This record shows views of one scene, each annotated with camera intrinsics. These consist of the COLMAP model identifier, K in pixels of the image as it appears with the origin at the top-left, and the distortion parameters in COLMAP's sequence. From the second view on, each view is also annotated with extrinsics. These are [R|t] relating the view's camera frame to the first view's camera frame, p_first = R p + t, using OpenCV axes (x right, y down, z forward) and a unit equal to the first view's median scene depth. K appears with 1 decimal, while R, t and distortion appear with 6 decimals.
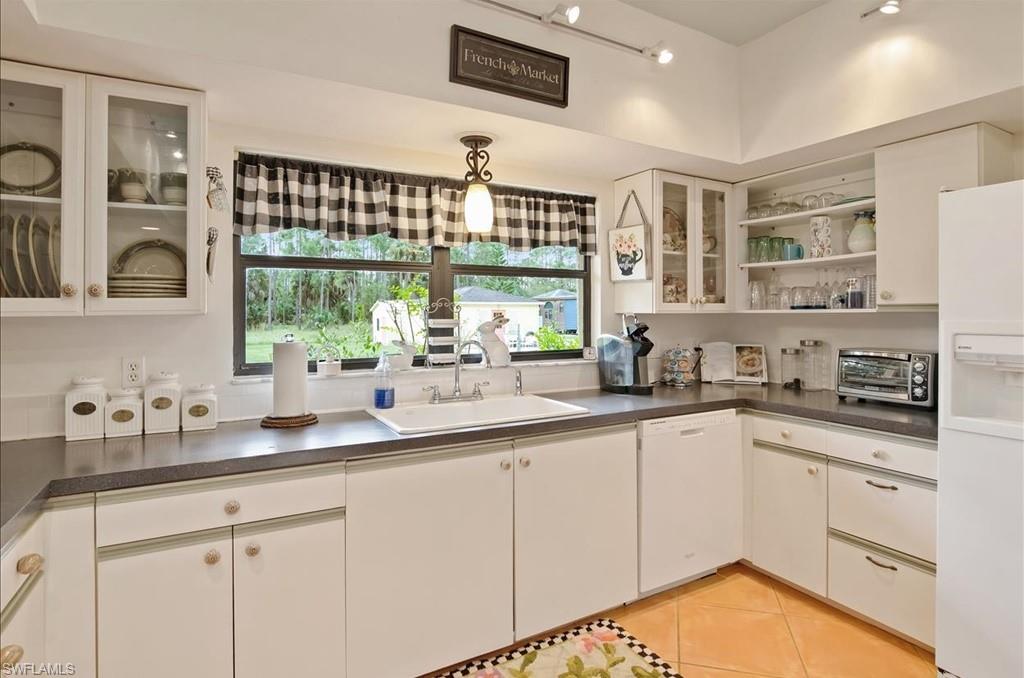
lens RADIAL K [[532.4, 0, 516.5], [0, 532.4, 304.8], [0, 0, 1]] dist [-0.002781, 0.000054]
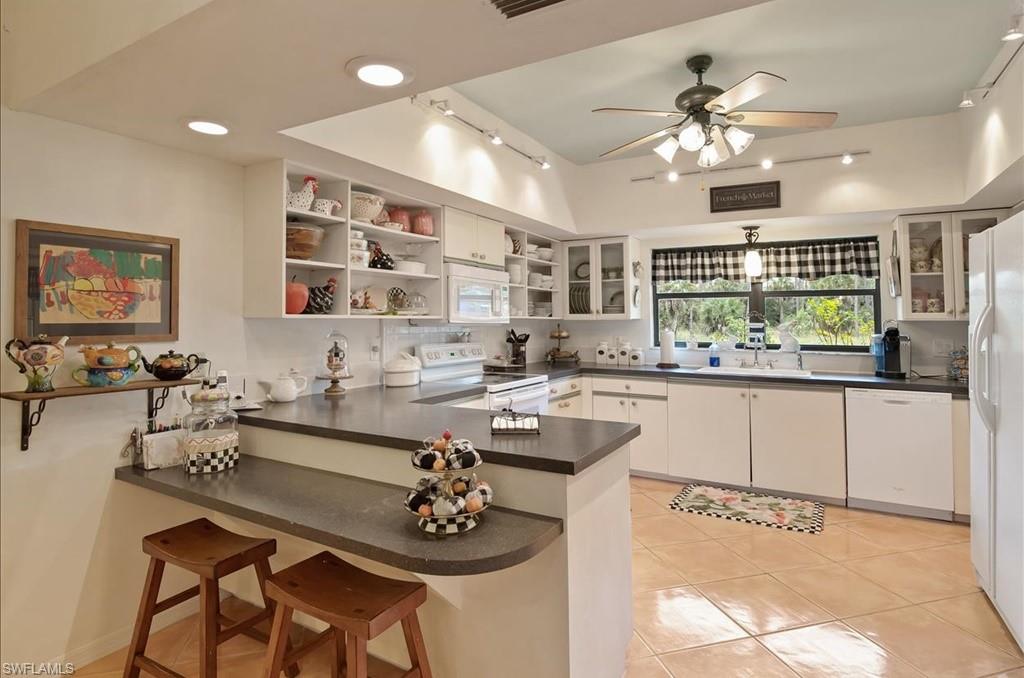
lens RADIAL K [[532.4, 0, 516.5], [0, 532.4, 304.8], [0, 0, 1]] dist [-0.002781, 0.000054]
pose [[0.505476, -0.020344, -0.862601, 1.108682], [0.007431, 0.999788, -0.019225, -0.006472], [0.862809, 0.003308, 0.505520, -0.650063]]
